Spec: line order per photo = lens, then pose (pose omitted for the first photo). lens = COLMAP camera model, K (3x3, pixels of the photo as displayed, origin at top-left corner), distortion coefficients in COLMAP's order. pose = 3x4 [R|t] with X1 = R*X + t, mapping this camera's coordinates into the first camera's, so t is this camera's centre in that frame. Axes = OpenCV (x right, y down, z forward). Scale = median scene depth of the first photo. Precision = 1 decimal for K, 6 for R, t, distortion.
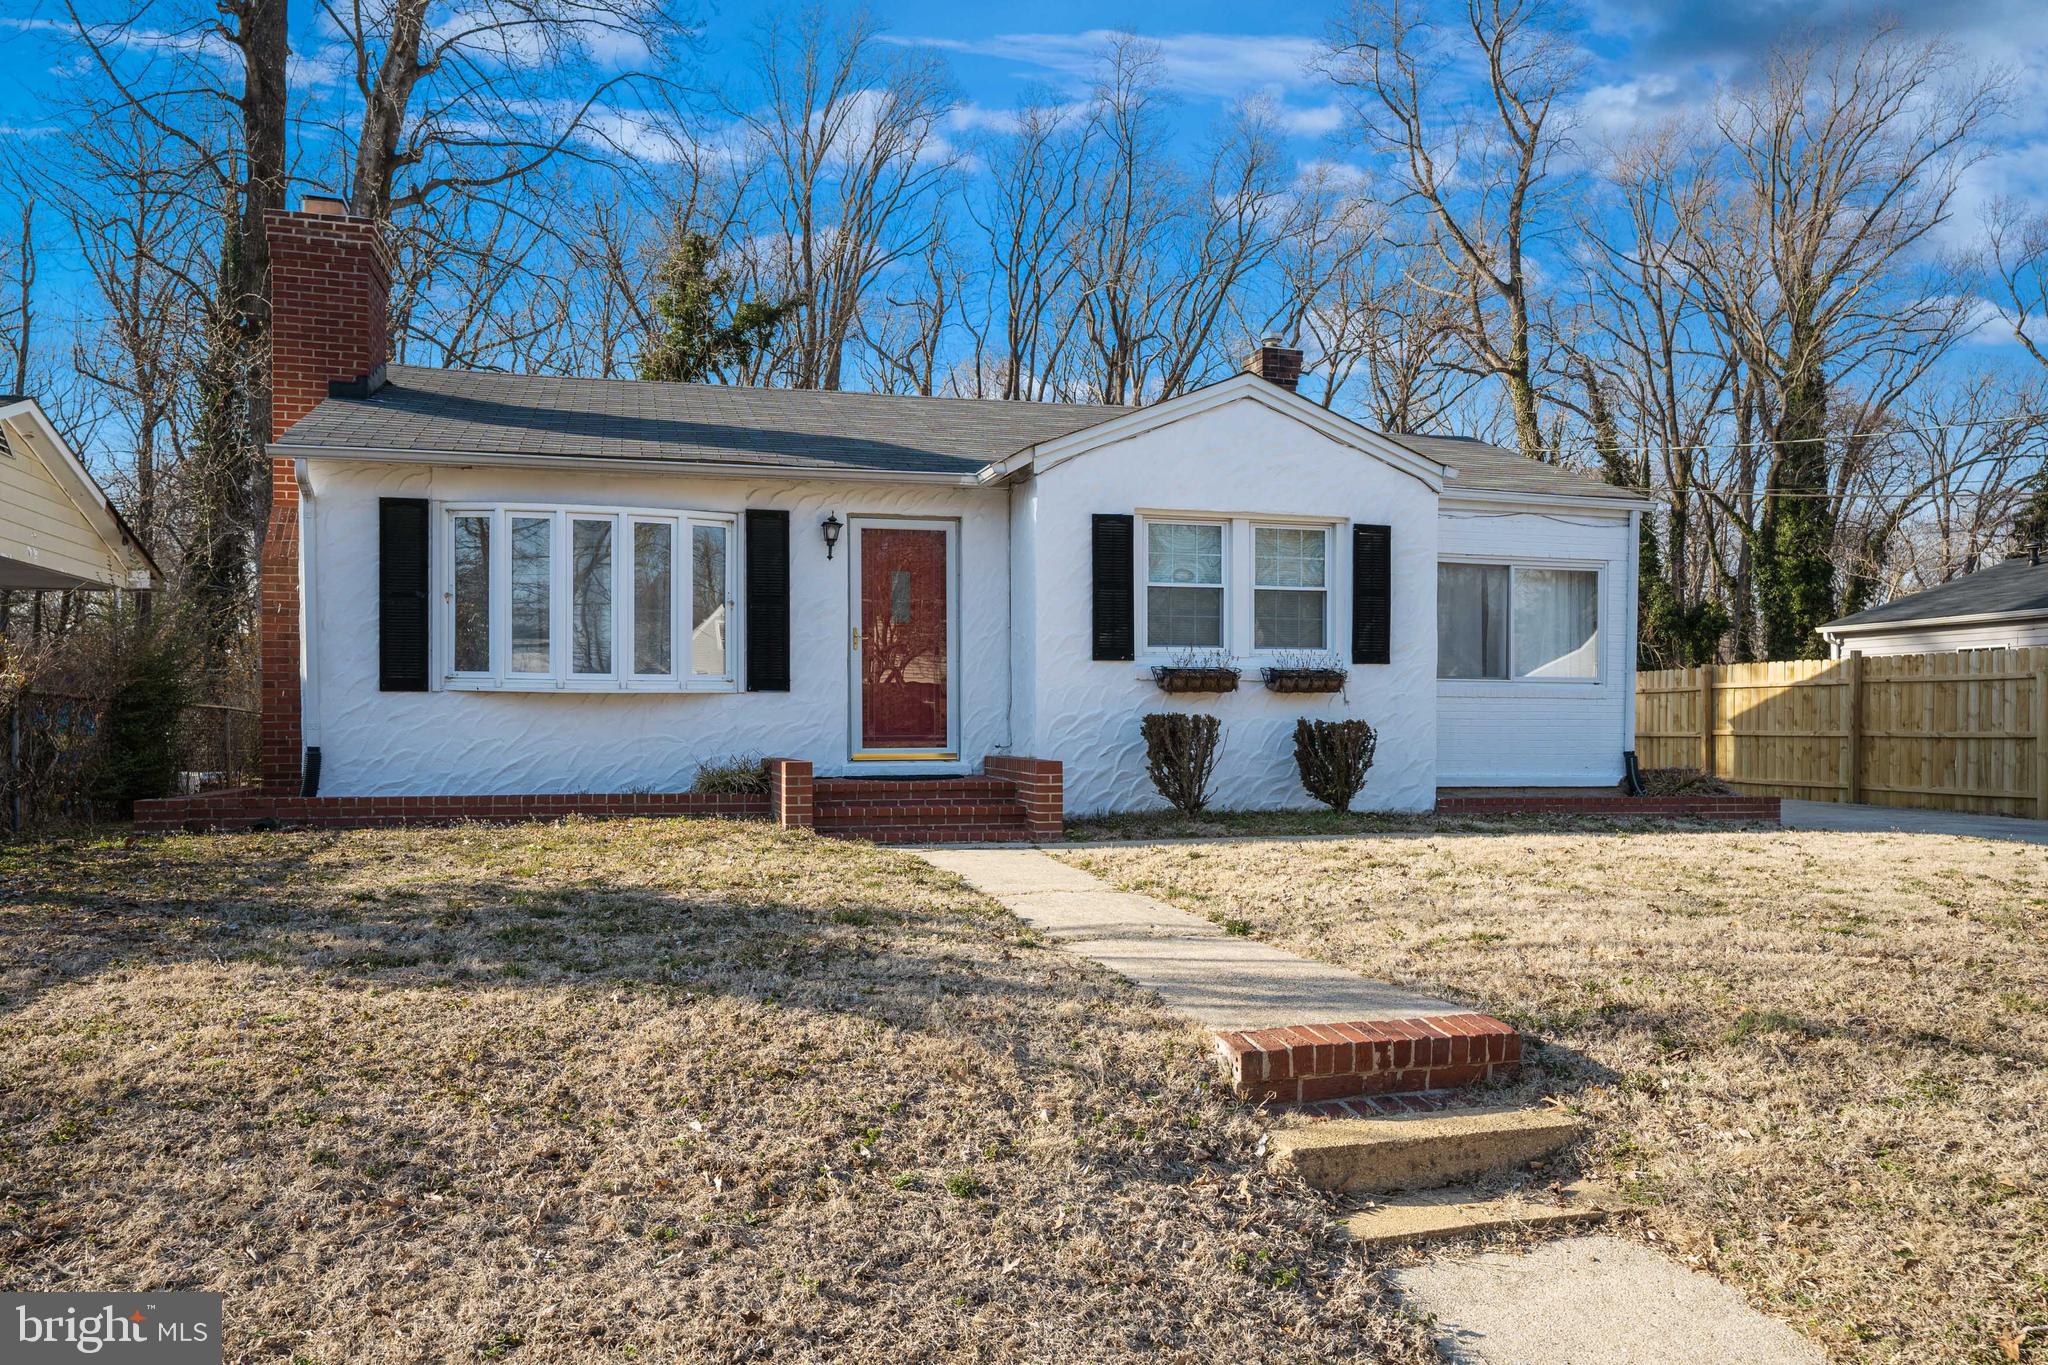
lens RADIAL K [[1387.9, 0, 1027.2], [0, 1387.9, 733.4], [0, 0, 1]] dist [-0.002779, -0.000450]
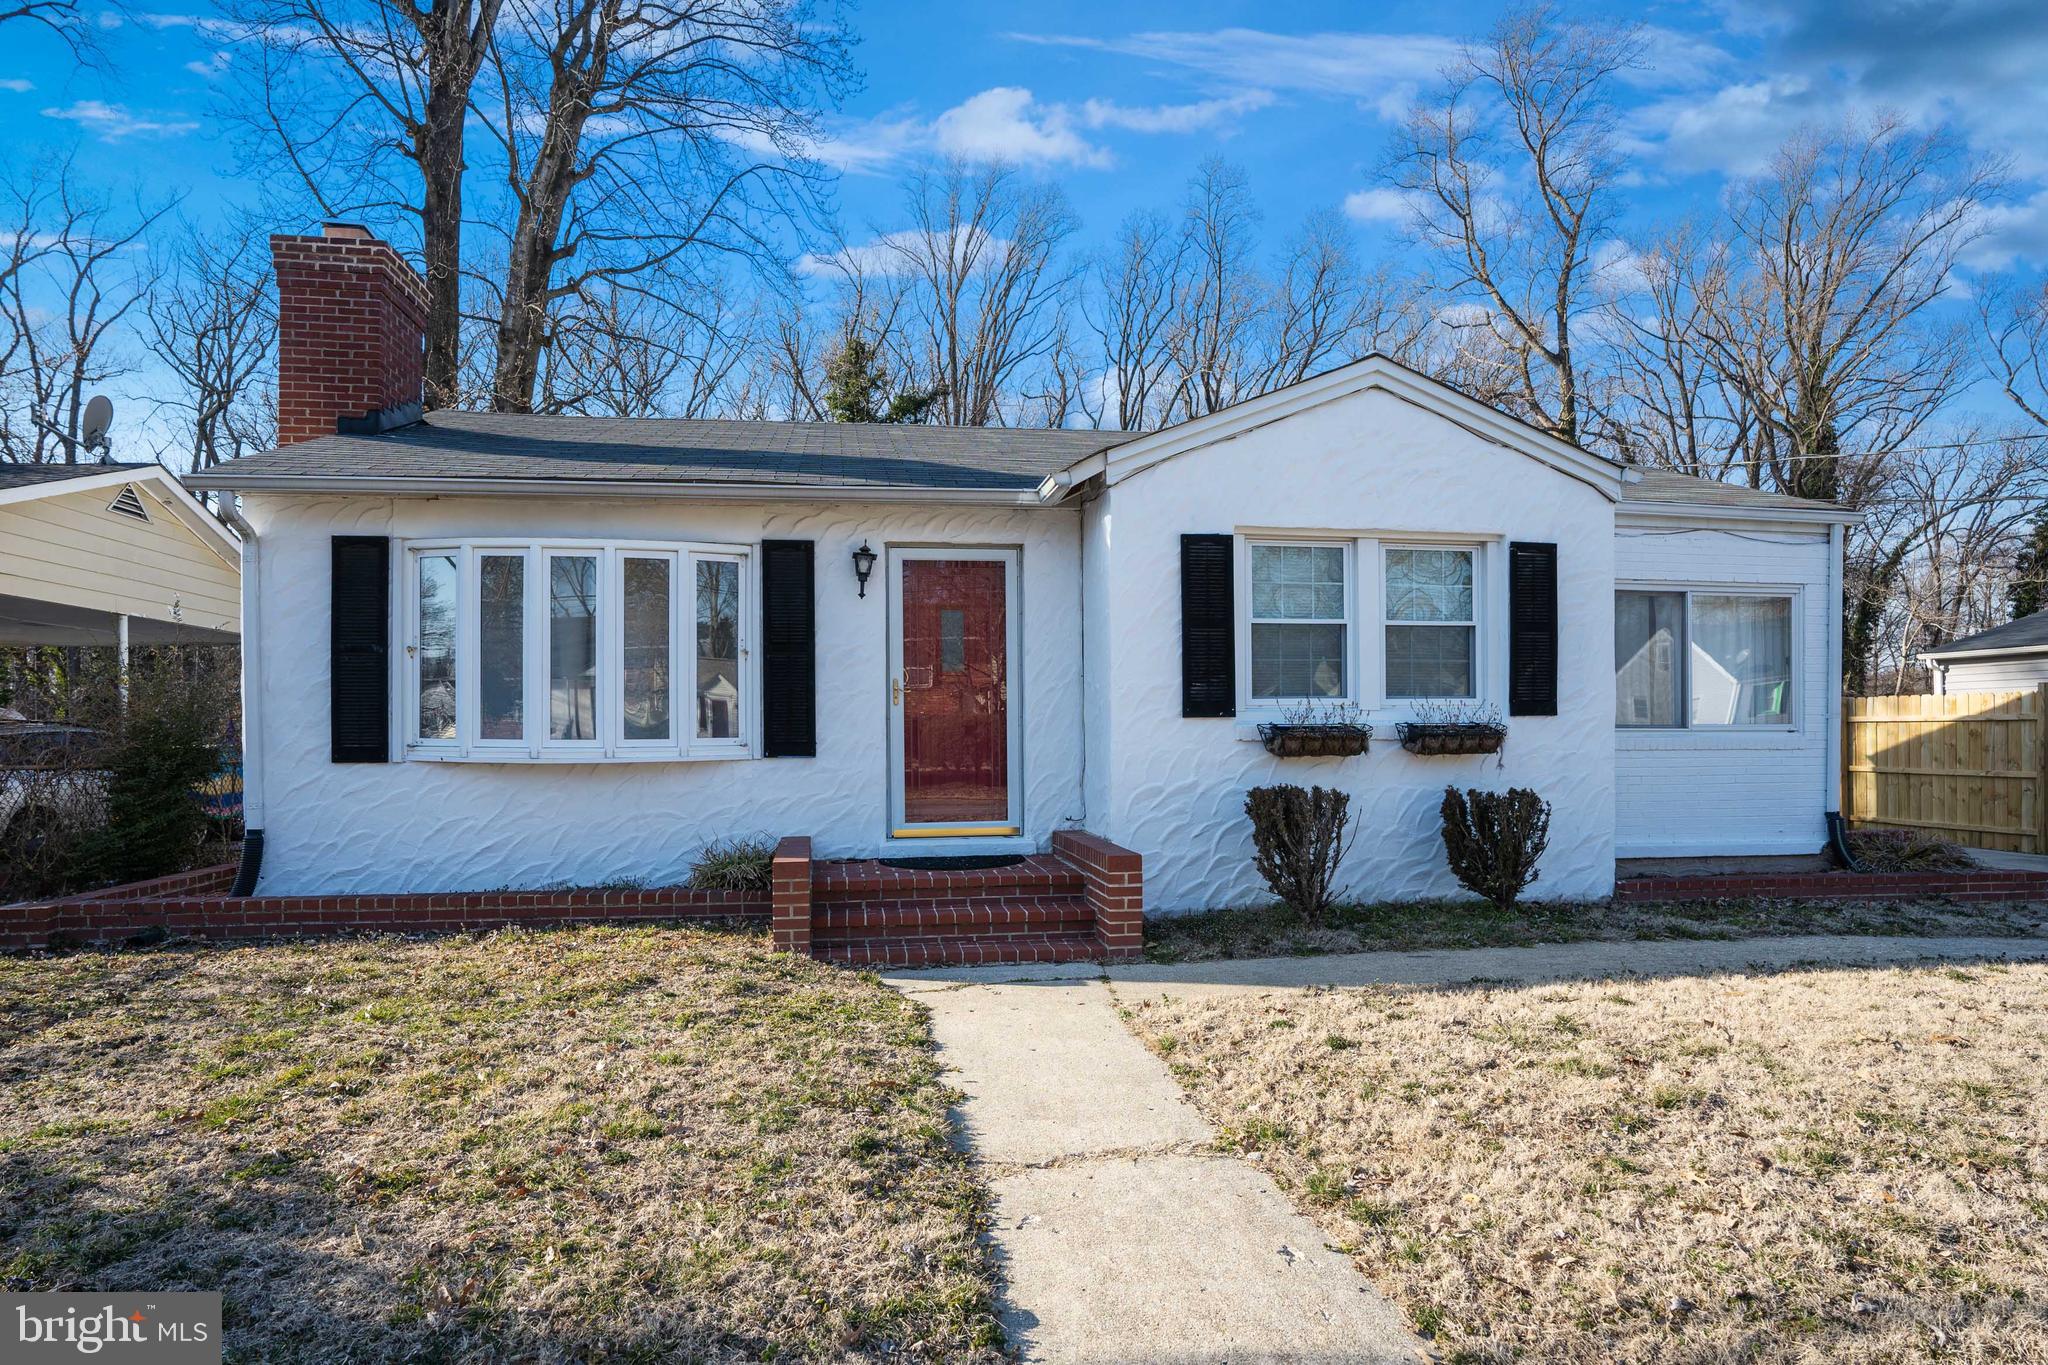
lens RADIAL K [[1083.7, 0, 1011.7], [0, 1083.7, 735.3], [0, 0, 1]] dist [-0.029107, 0.000916]
pose [[0.992963, -0.005423, -0.118300, 0.021914], [0.004802, 0.999973, -0.005533, -0.037119], [0.118327, 0.004926, 0.992962, 0.350080]]
